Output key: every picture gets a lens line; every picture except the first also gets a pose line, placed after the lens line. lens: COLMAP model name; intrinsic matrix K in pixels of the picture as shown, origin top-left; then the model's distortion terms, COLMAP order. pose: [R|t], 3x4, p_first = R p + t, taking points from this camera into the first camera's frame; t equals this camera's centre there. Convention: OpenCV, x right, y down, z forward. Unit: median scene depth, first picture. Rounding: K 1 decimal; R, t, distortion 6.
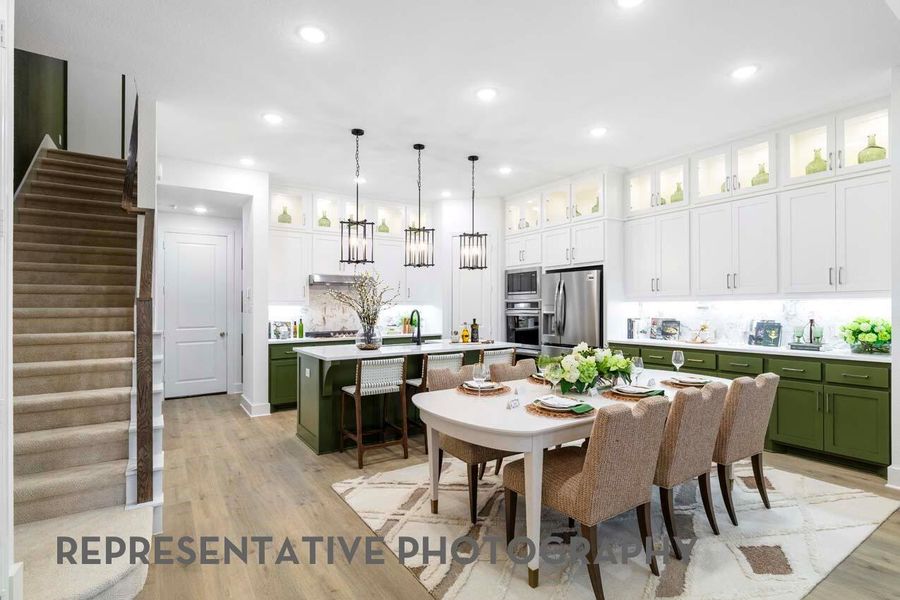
lens RADIAL K [[441.0, 0, 449.4], [0, 441.0, 308.9], [0, 0, 1]] dist [0.002513, 0.000046]
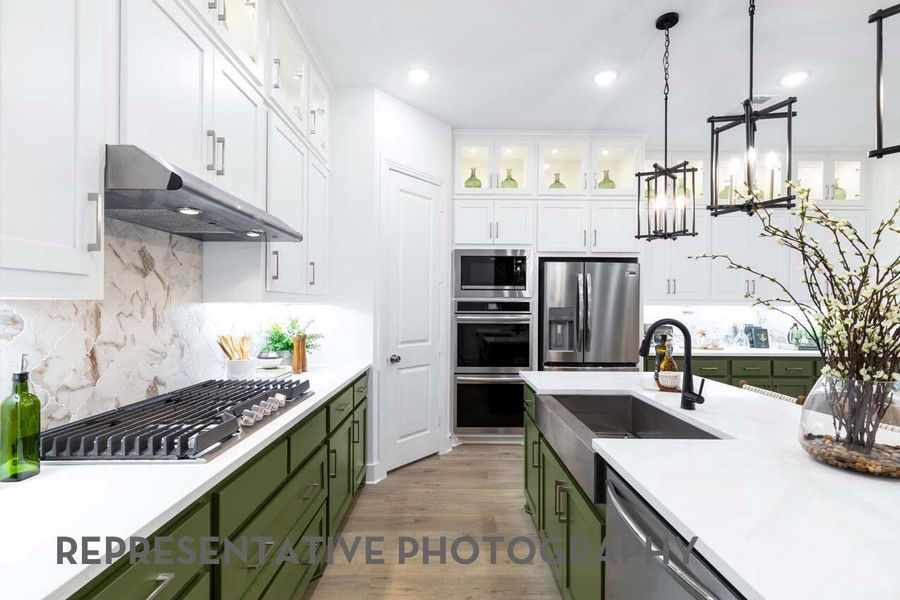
lens RADIAL K [[406.5, 0, 450.0], [0, 406.5, 300.0], [0, 0, 1]] dist [0.002276, 0.000227]
pose [[0.553705, 0.022863, 0.832399, -0.409137], [-0.006906, 0.999715, -0.022864, -0.004713], [-0.832684, 0.006911, 0.553705, 0.821291]]
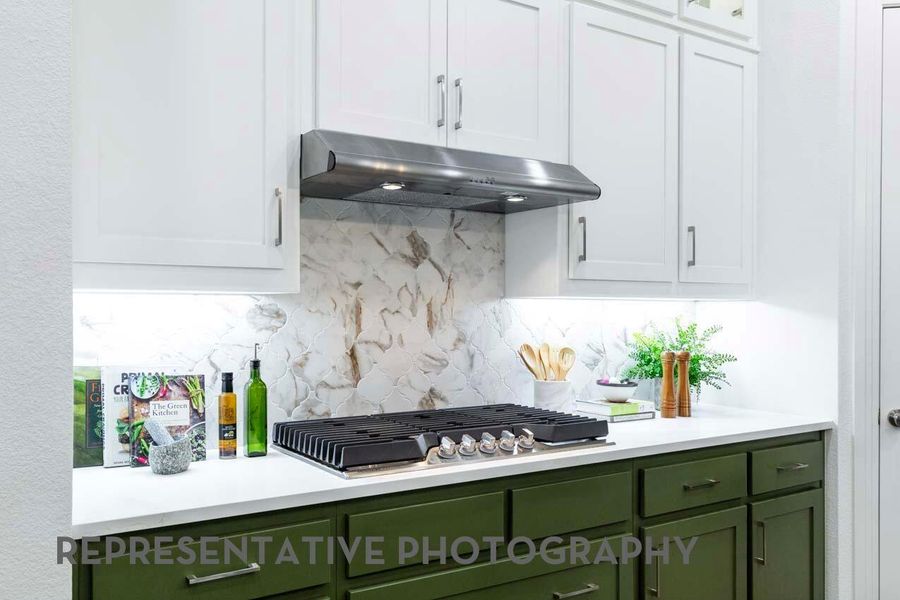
lens RADIAL K [[770.3, 0, 450.0], [0, 770.3, 300.0], [0, 0, 1]] dist [-0.003080, -0.001731]
pose [[0.999904, 0.013781, -0.001751, -0.269161], [-0.013799, 0.999848, -0.010609, -0.001946], [0.001604, 0.010633, 0.999942, 0.705015]]
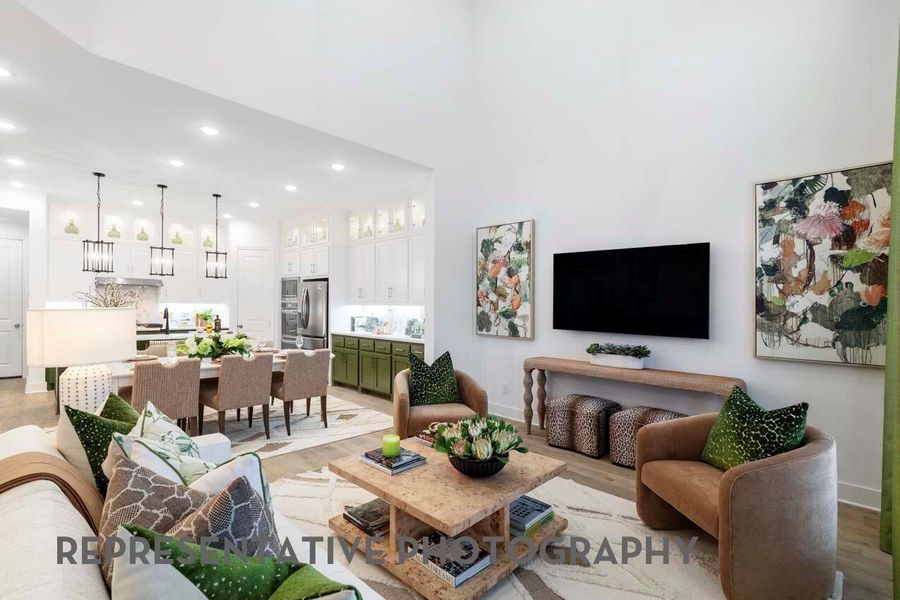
lens RADIAL K [[416.4, 0, 454.2], [0, 416.4, 310.8], [0, 0, 1]] dist [0.002322, 0.000246]
pose [[0.979396, 0.017200, 0.201214, 0.444964], [-0.018802, 0.999805, 0.006054, -0.010633], [-0.201071, -0.009712, 0.979529, -0.342351]]
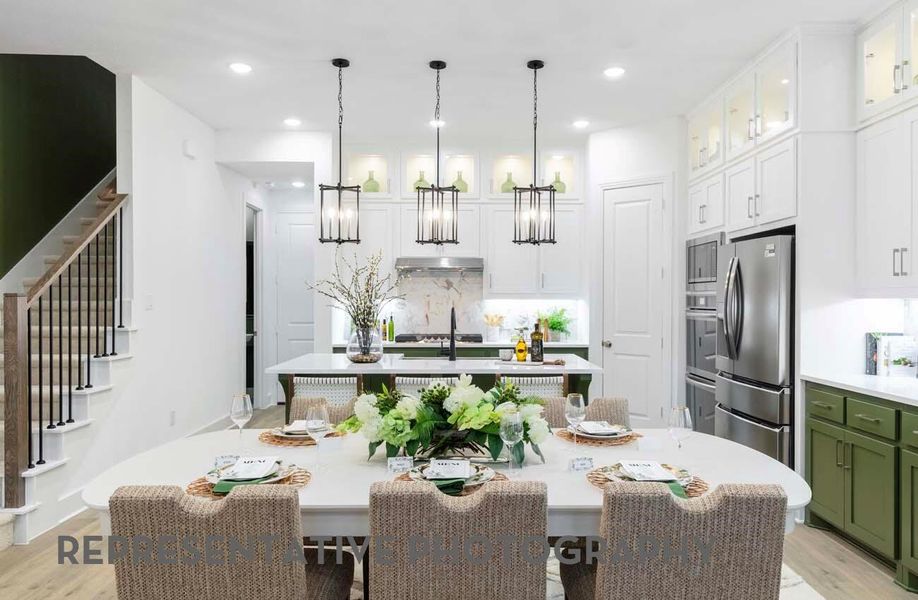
lens RADIAL K [[624.8, 0, 483.4], [0, 624.8, 303.9], [0, 0, 1]] dist [0.000142, 0.000034]
pose [[0.841481, 0.014082, -0.540103, 0.409181], [-0.010453, 0.999898, 0.009783, -0.011666], [0.540185, -0.002587, 0.841542, 0.192074]]
